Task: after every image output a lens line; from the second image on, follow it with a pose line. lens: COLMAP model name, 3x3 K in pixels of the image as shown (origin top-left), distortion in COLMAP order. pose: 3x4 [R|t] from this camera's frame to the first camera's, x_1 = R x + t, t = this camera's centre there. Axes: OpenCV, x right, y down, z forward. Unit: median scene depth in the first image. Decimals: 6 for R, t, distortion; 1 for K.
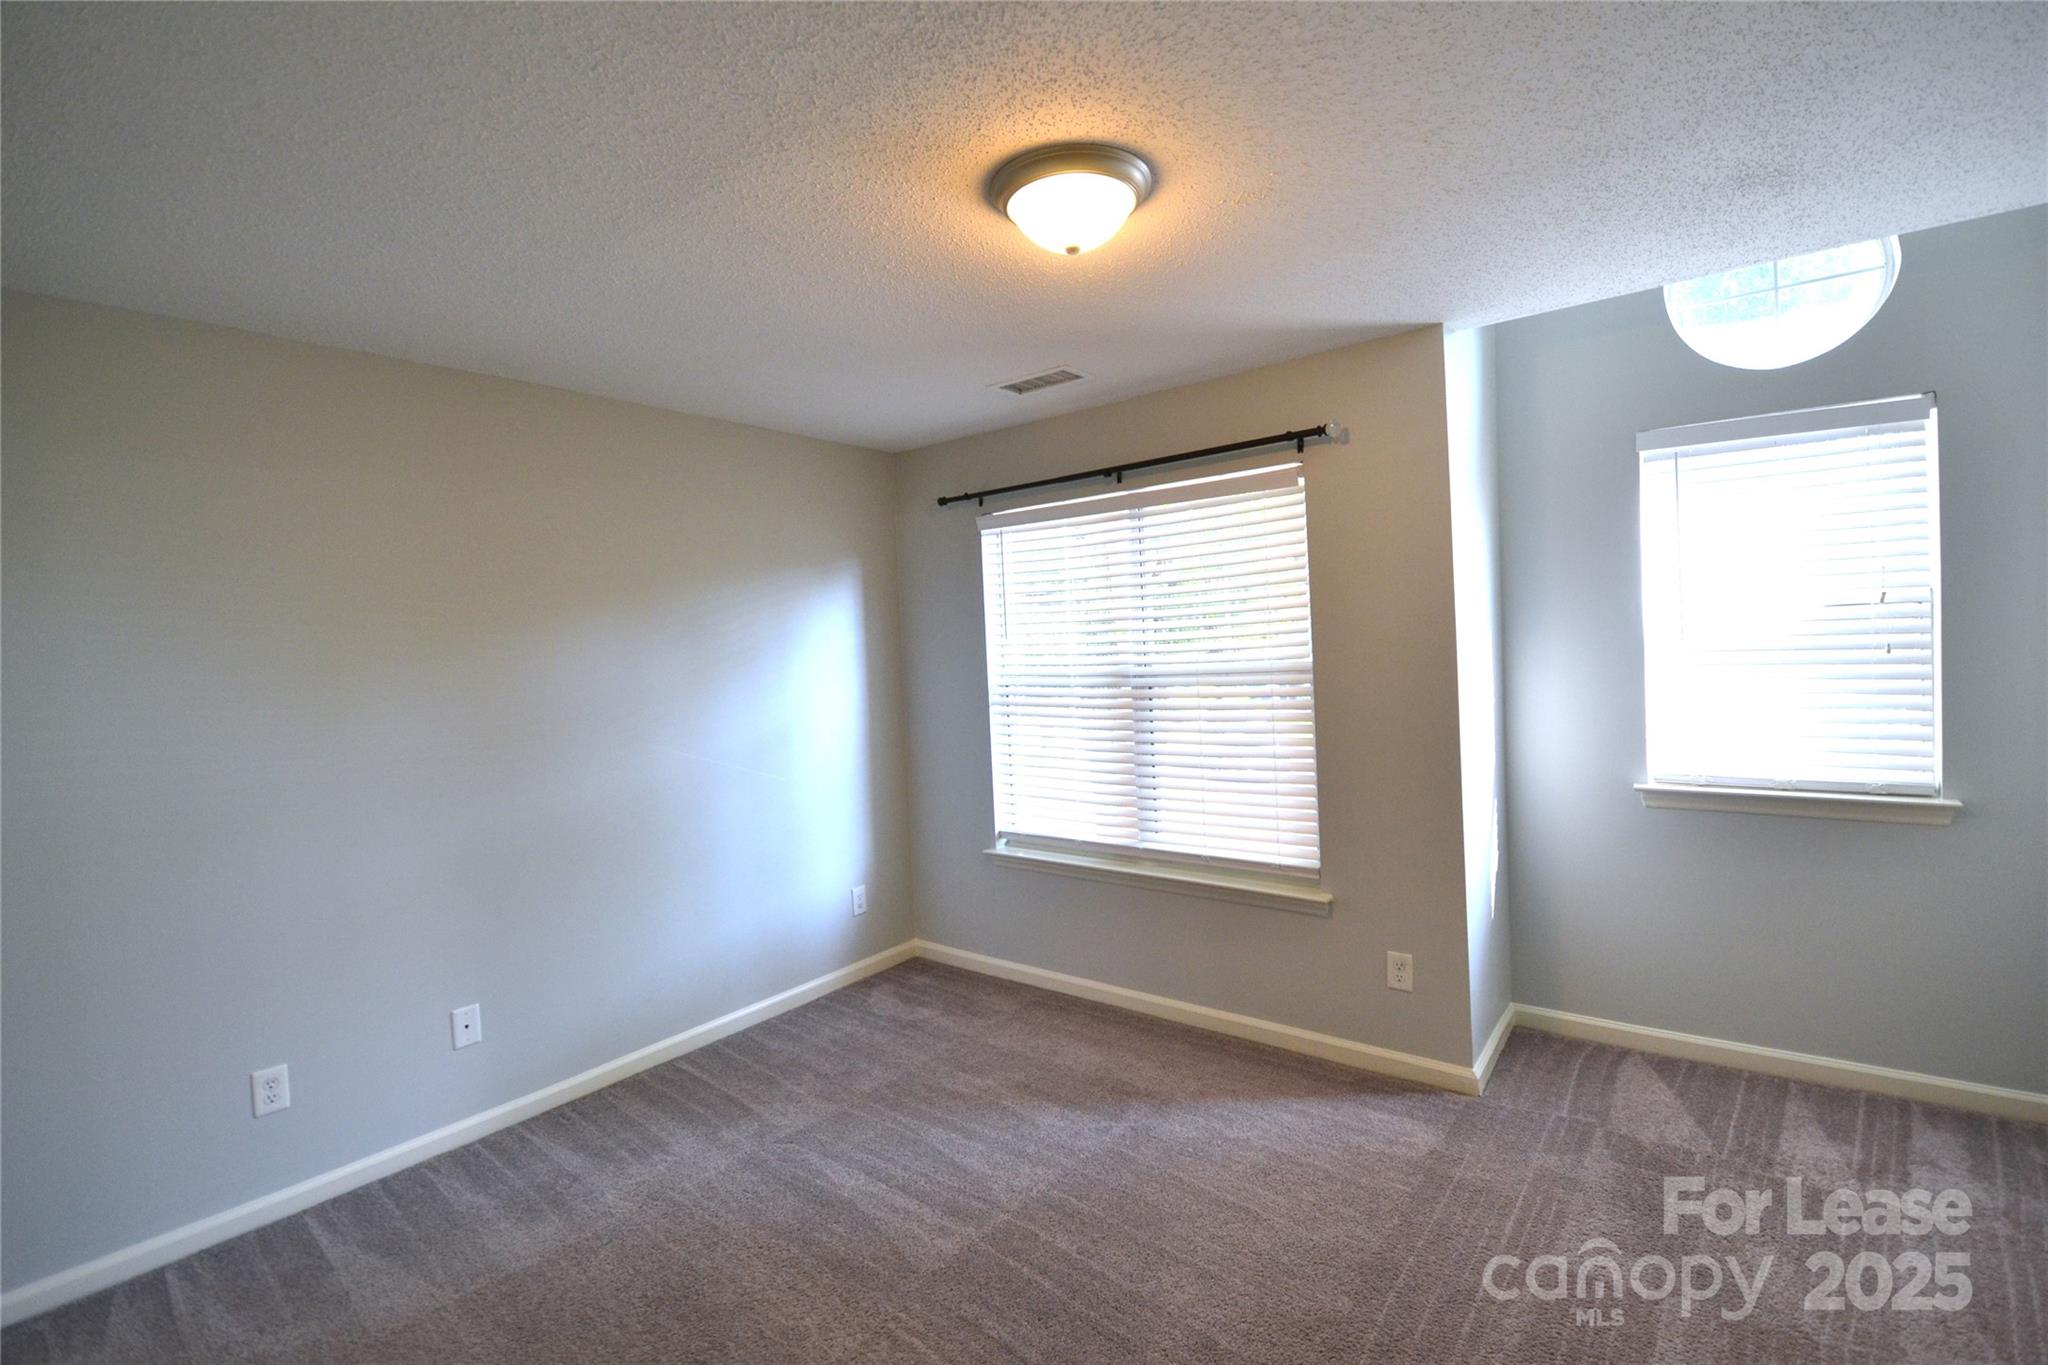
lens RADIAL K [[910.6, 0, 1037.3], [0, 910.6, 667.3], [0, 0, 1]] dist [-0.001085, -0.013188]
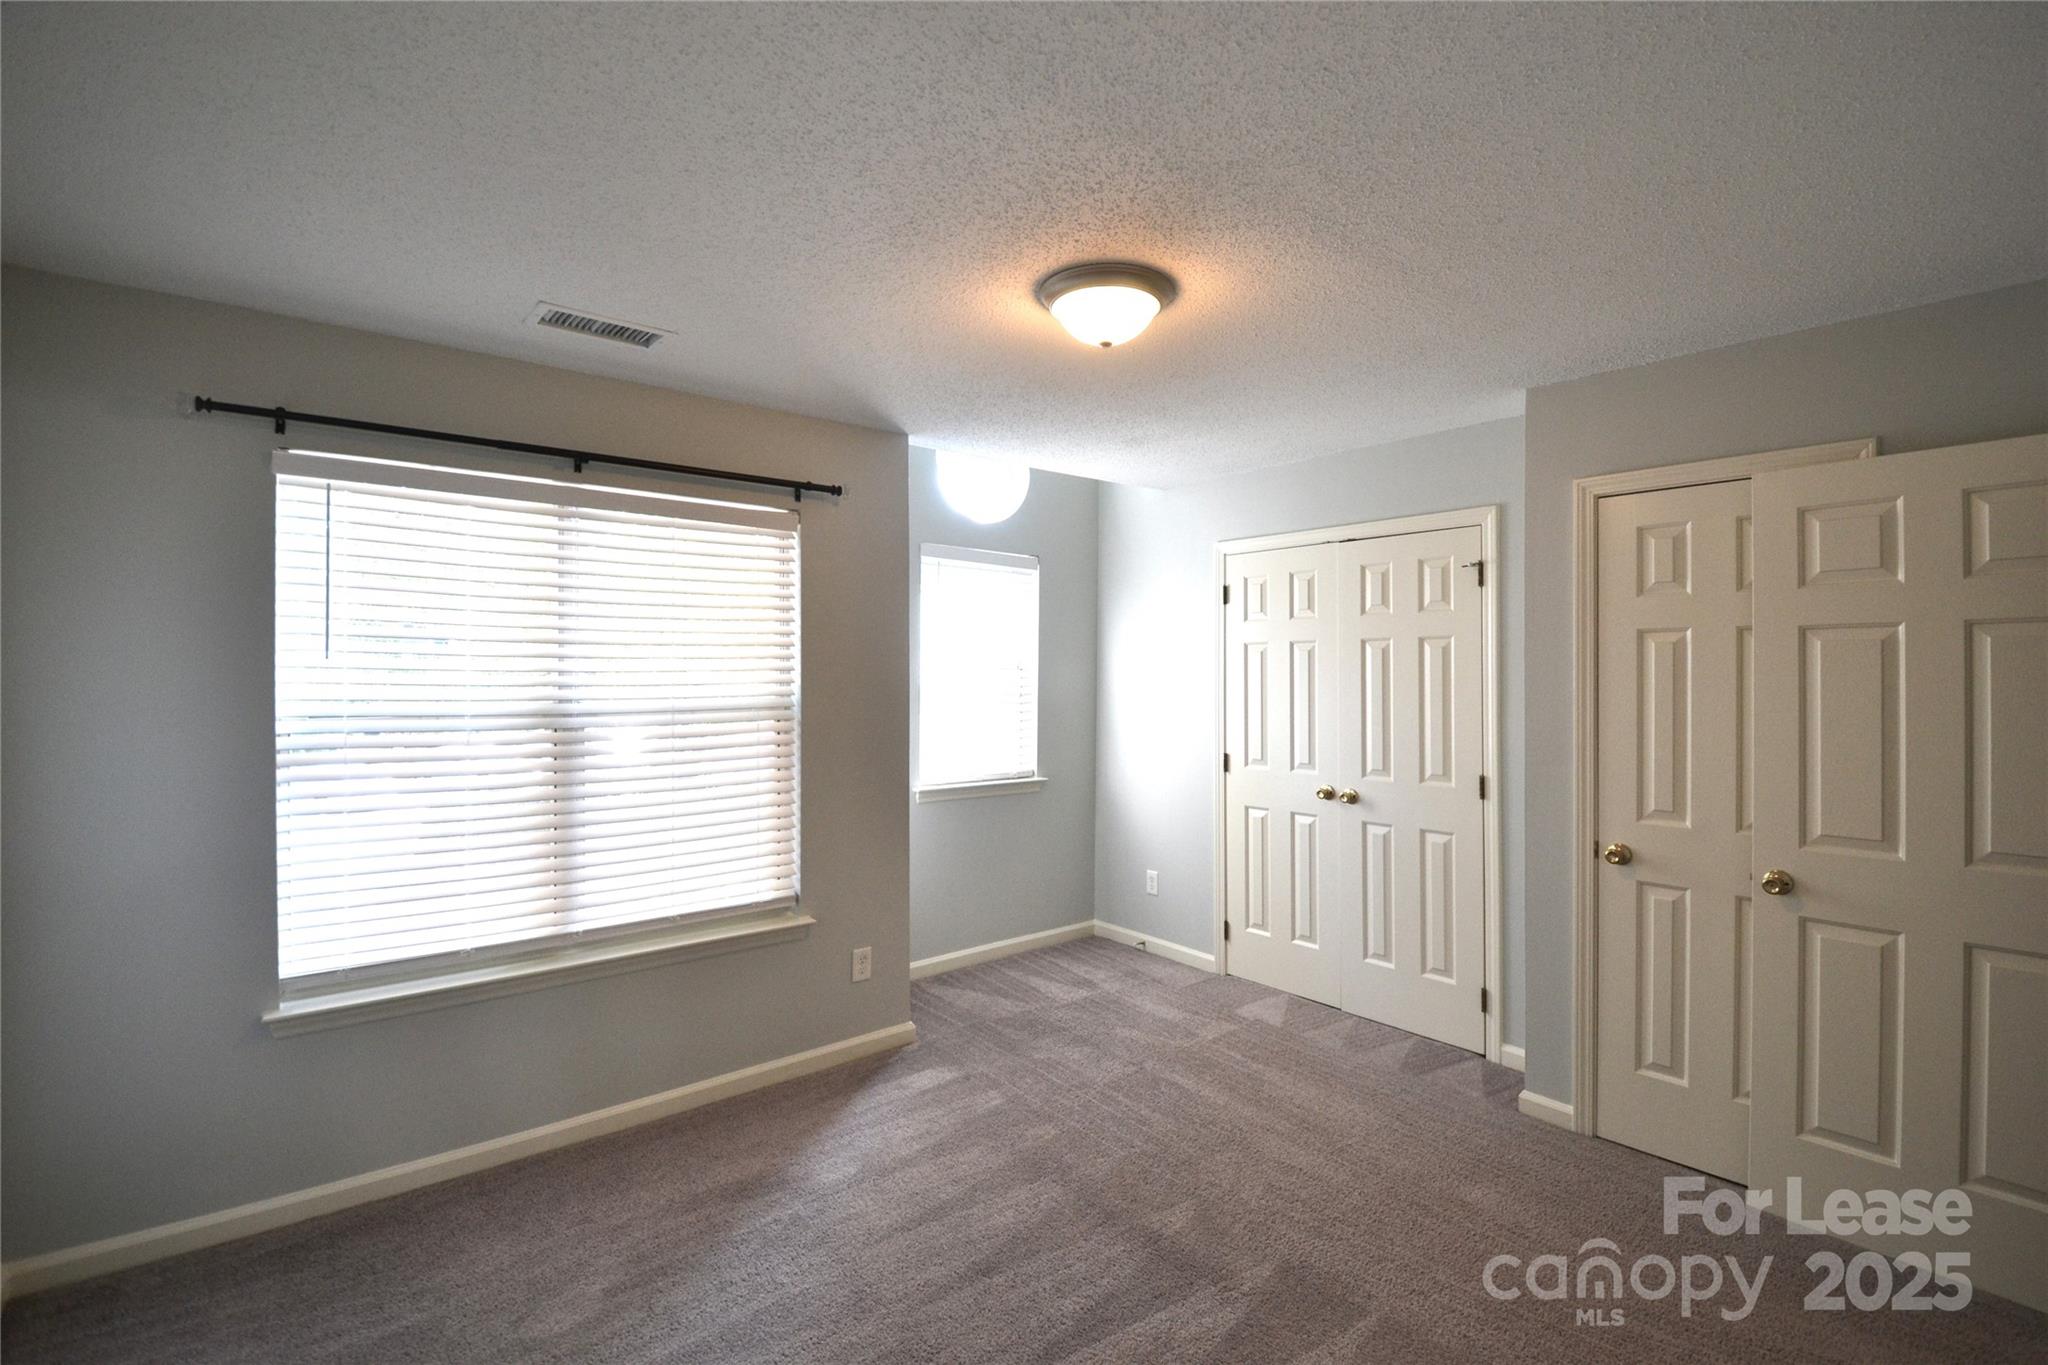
lens RADIAL K [[910.6, 0, 1033.3], [0, 910.6, 667.0], [0, 0, 1]] dist [-0.001085, -0.013188]
pose [[0.218735, 0.041382, 0.974906, -0.641320], [0.000220, 0.999098, -0.042458, 0.001582], [-0.975784, 0.009501, 0.218529, 0.476938]]
